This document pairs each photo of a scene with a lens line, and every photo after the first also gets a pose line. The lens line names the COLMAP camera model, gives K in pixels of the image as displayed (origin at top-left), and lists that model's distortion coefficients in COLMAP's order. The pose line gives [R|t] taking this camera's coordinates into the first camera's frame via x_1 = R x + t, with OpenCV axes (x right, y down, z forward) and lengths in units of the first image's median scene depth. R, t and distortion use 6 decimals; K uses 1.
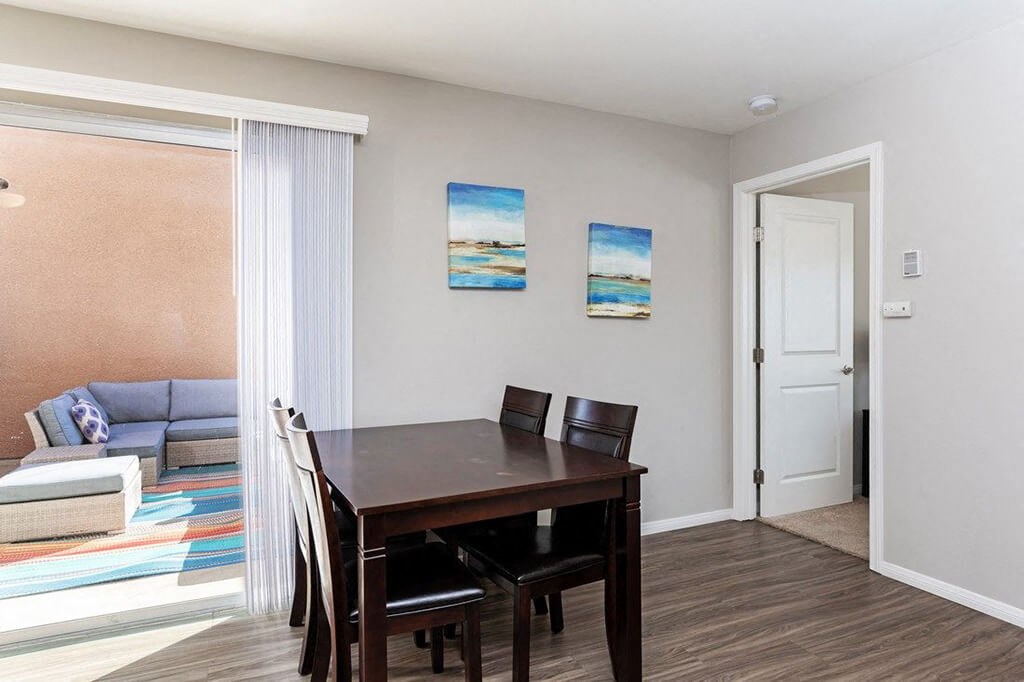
lens RADIAL K [[583.1, 0, 512.0], [0, 583.1, 341.0], [0, 0, 1]] dist [0.007541, -0.000174]
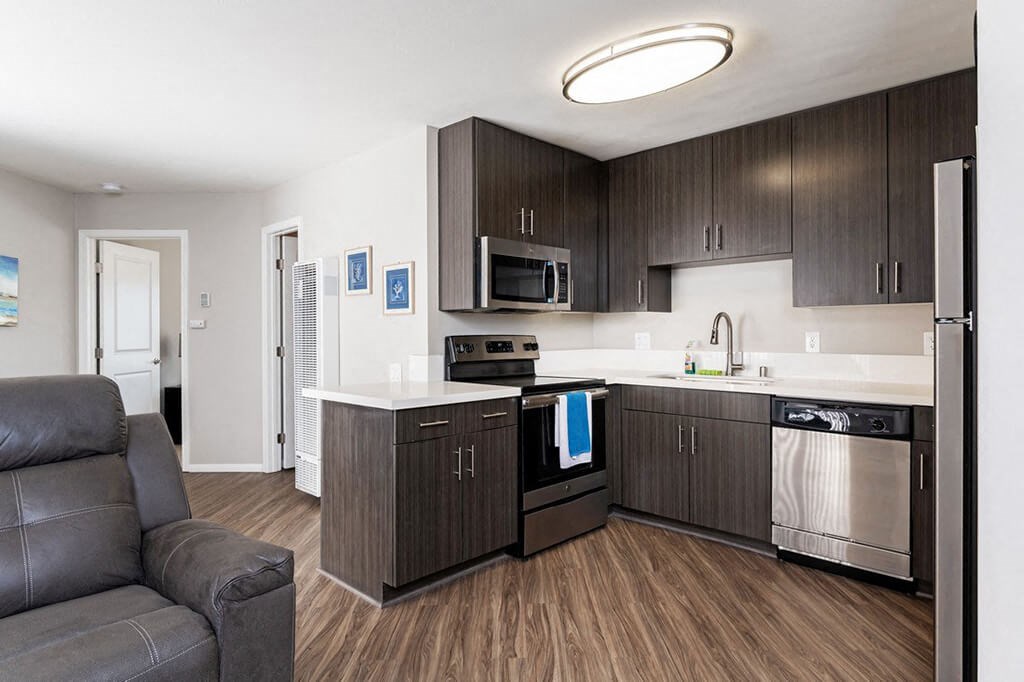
lens RADIAL K [[582.5, 0, 511.9], [0, 582.5, 329.2], [0, 0, 1]] dist [0.001047, -0.000146]
pose [[0.407445, 0.006499, 0.913207, -0.496039], [0.019221, 0.999692, -0.015691, 0.008583], [-0.913027, 0.023946, 0.407195, -0.528390]]
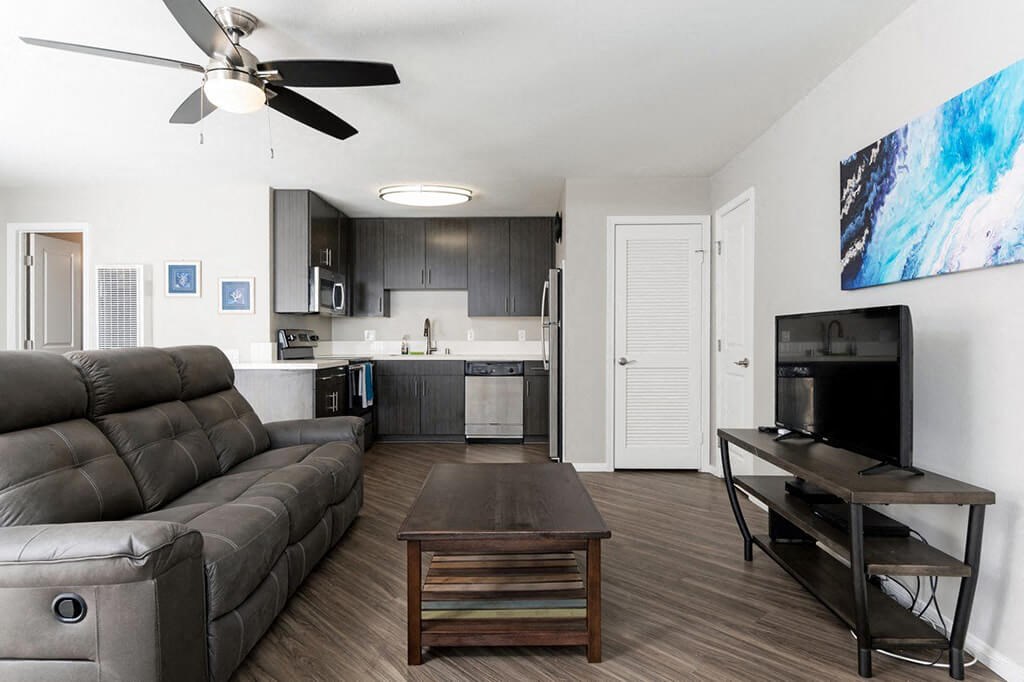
lens RADIAL K [[583.1, 0, 512.0], [0, 583.1, 341.0], [0, 0, 1]] dist [0.007541, -0.000174]
pose [[-0.321829, -0.002671, 0.946794, -1.248813], [0.018983, 0.999777, 0.009273, 0.029632], [-0.946608, 0.020958, -0.321706, -0.091008]]
